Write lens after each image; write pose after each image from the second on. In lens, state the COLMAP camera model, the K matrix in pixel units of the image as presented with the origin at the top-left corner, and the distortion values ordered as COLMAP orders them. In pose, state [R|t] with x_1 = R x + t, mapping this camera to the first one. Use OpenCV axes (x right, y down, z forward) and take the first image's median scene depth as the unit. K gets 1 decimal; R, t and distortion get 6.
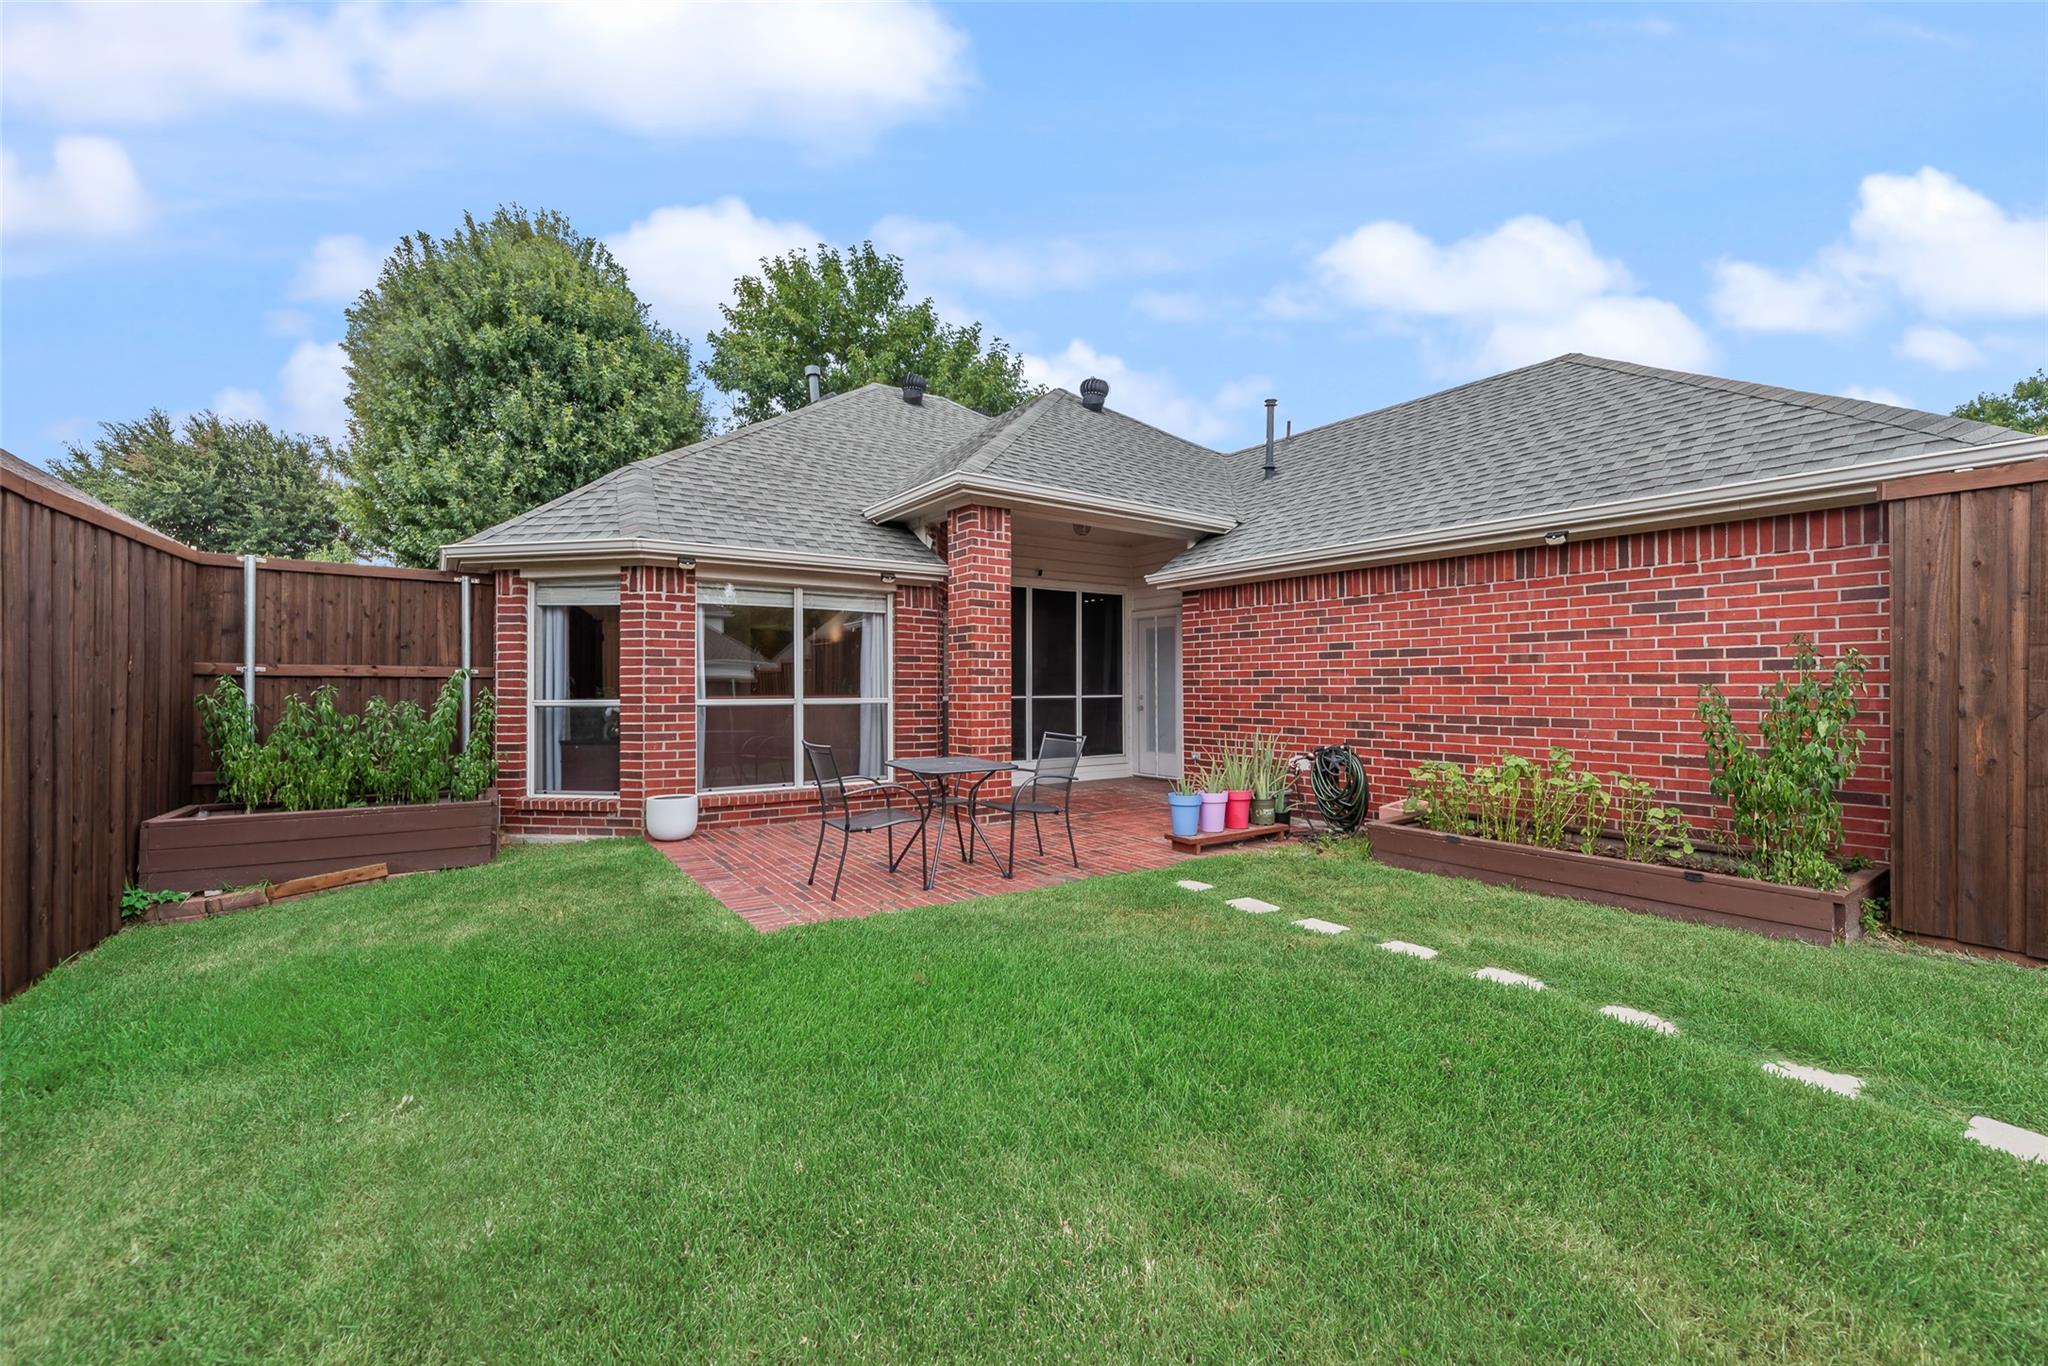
lens RADIAL K [[830.4, 0, 1022.2], [0, 830.4, 685.7], [0, 0, 1]] dist [0.000631, 0.000058]
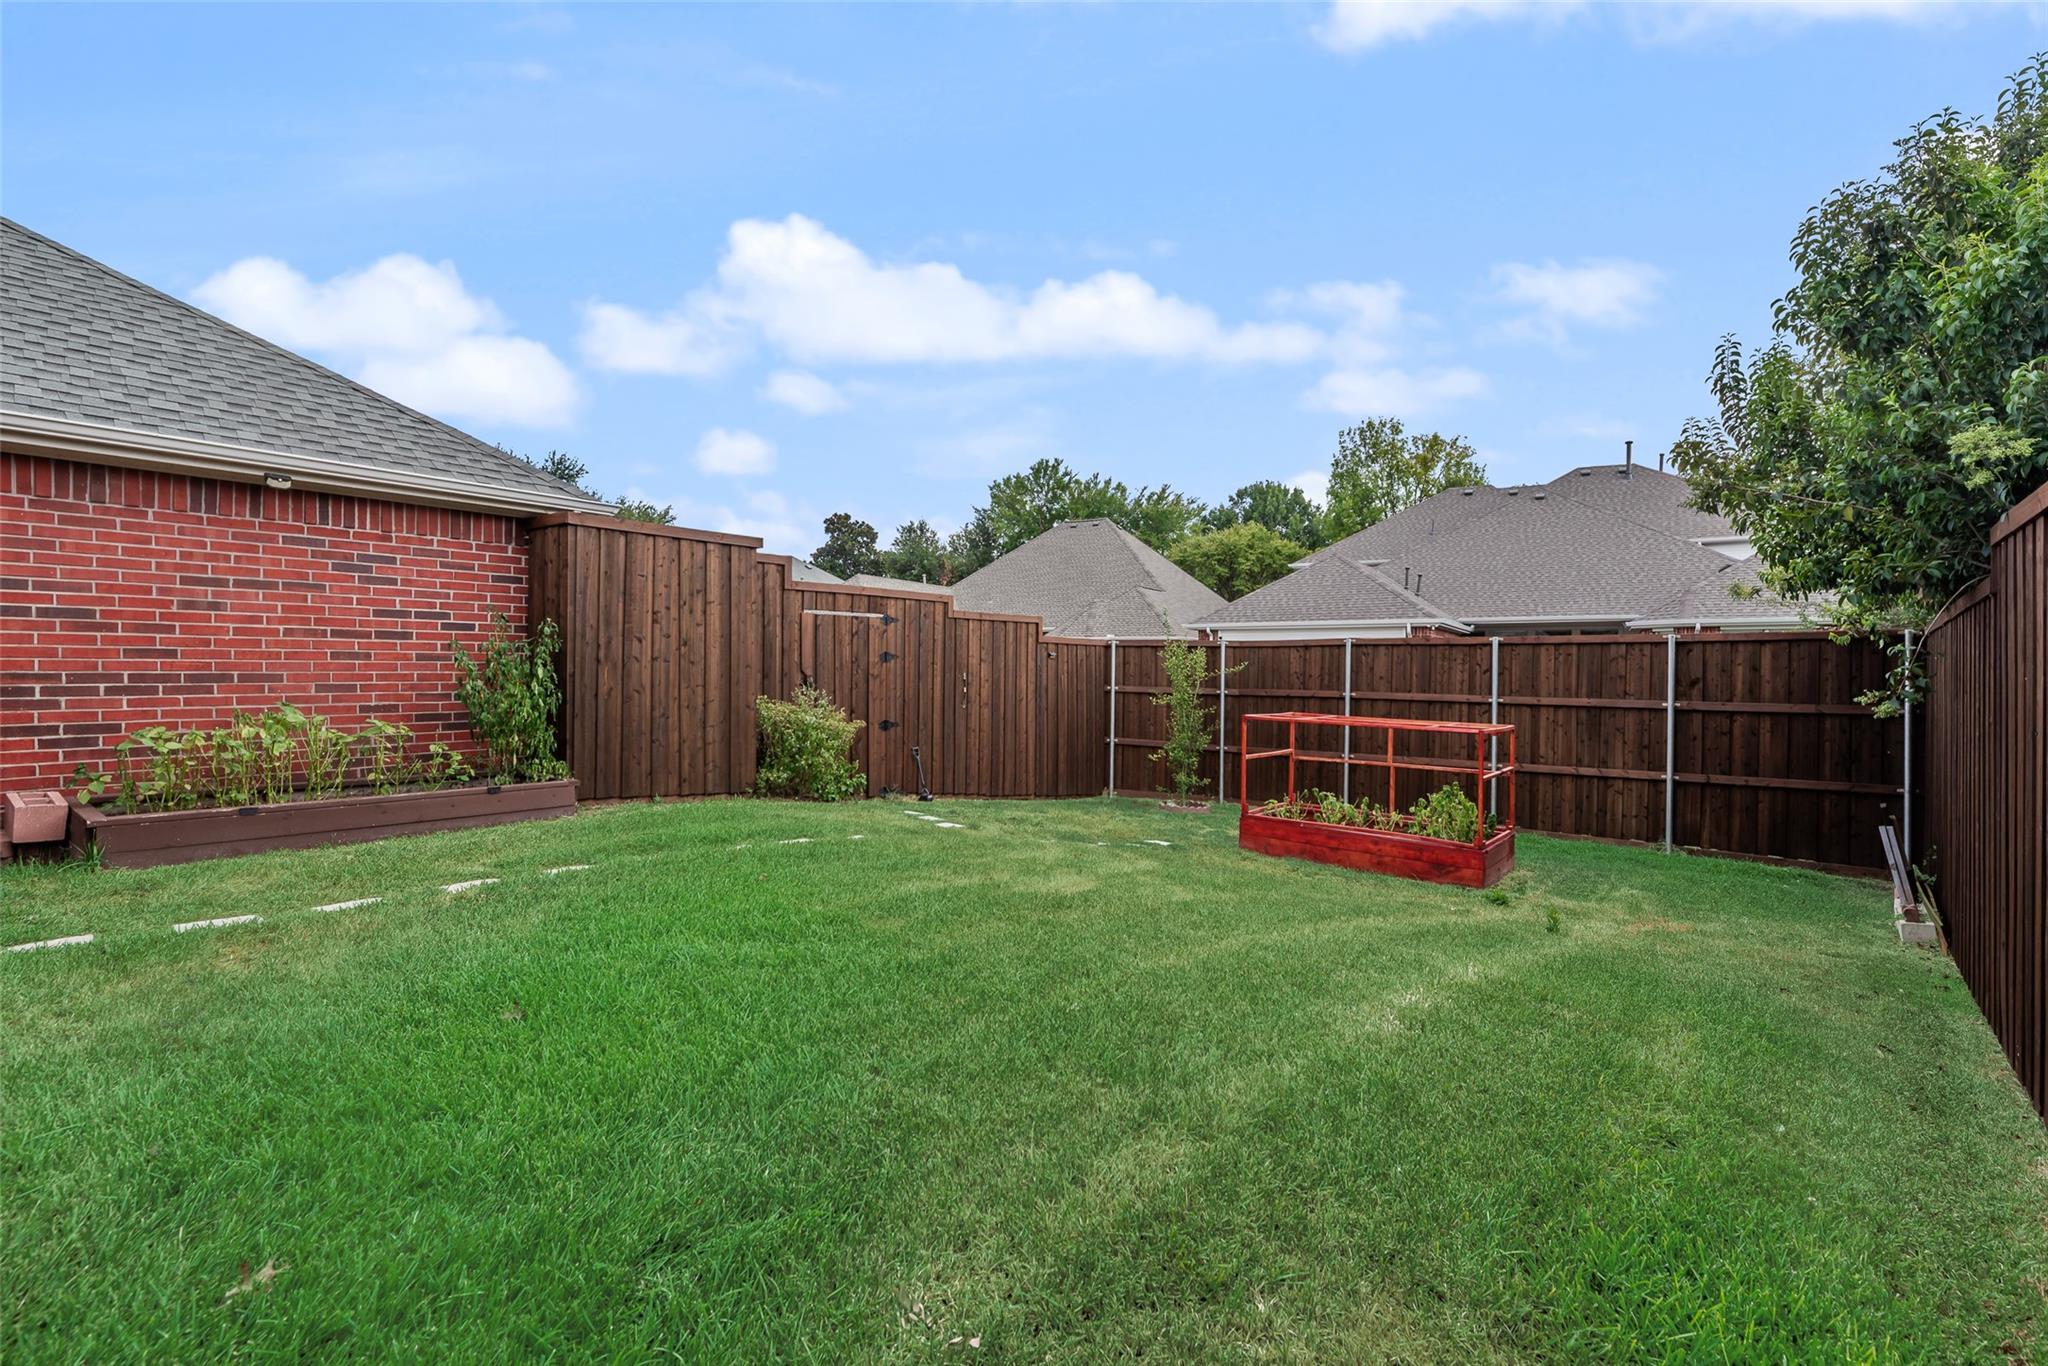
lens RADIAL K [[915.8, 0, 1023.2], [0, 915.8, 674.3], [0, 0, 1]] dist [0.000529, 0.000062]
pose [[-0.277041, -0.007361, 0.960830, -0.630516], [-0.009016, 0.999947, 0.005061, 0.030566], [-0.960816, -0.007261, -0.277093, 0.501667]]
